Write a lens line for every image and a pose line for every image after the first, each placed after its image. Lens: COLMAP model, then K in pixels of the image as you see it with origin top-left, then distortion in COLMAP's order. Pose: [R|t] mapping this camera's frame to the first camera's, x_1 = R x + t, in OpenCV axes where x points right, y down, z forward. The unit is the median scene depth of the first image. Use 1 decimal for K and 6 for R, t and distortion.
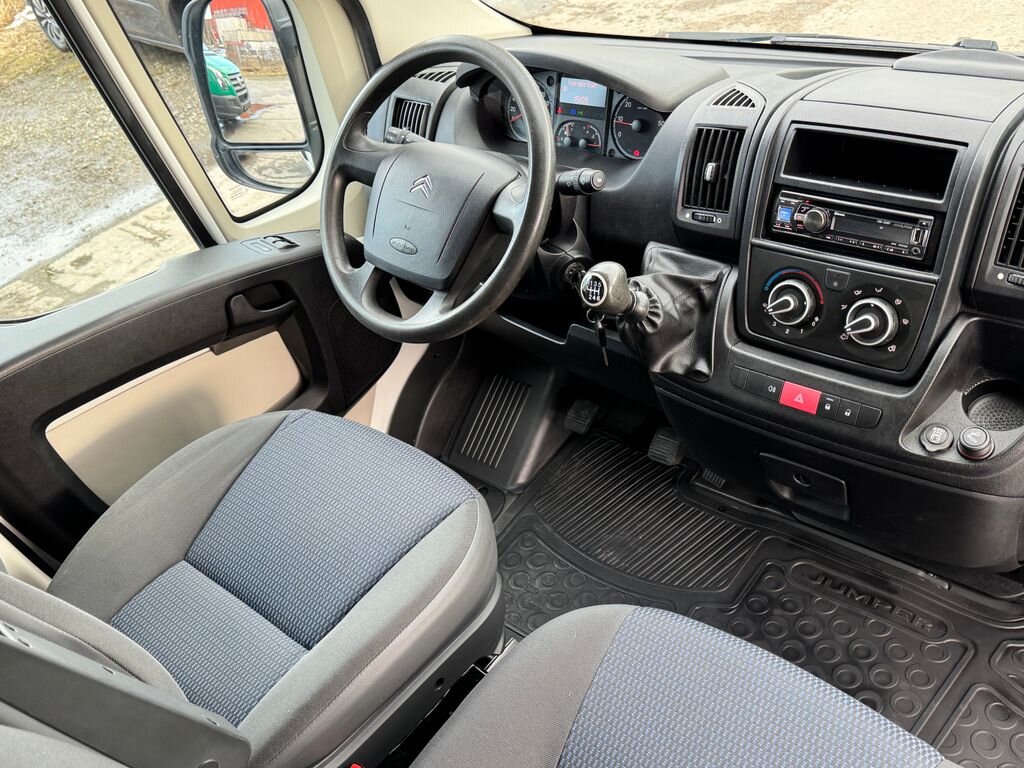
lens RADIAL K [[994.9, 0, 511.9], [0, 994.9, 384.1], [0, 0, 1]] dist [0.066014, 0.000000]
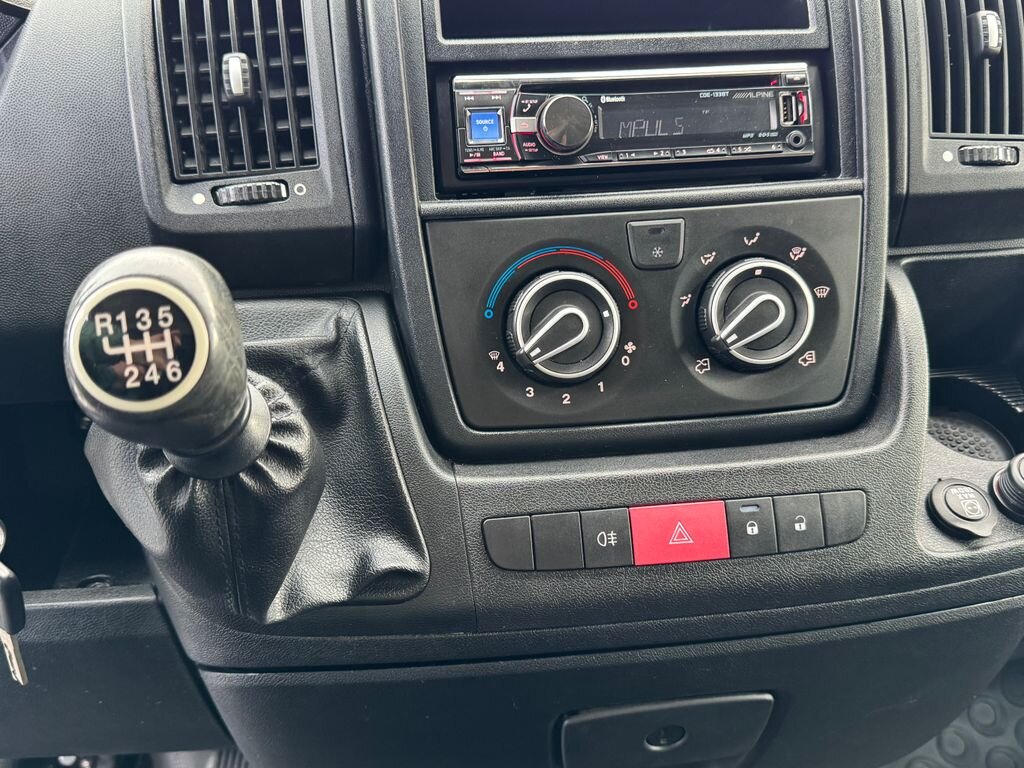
lens RADIAL K [[994.9, 0, 513.6], [0, 994.9, 385.2], [0, 0, 1]] dist [0.066014, 0.000000]
pose [[0.661485, -0.180843, 0.727827, -0.038282], [0.356395, 0.929705, -0.092906, -0.028156], [-0.659863, 0.320850, 0.679438, 0.744492]]
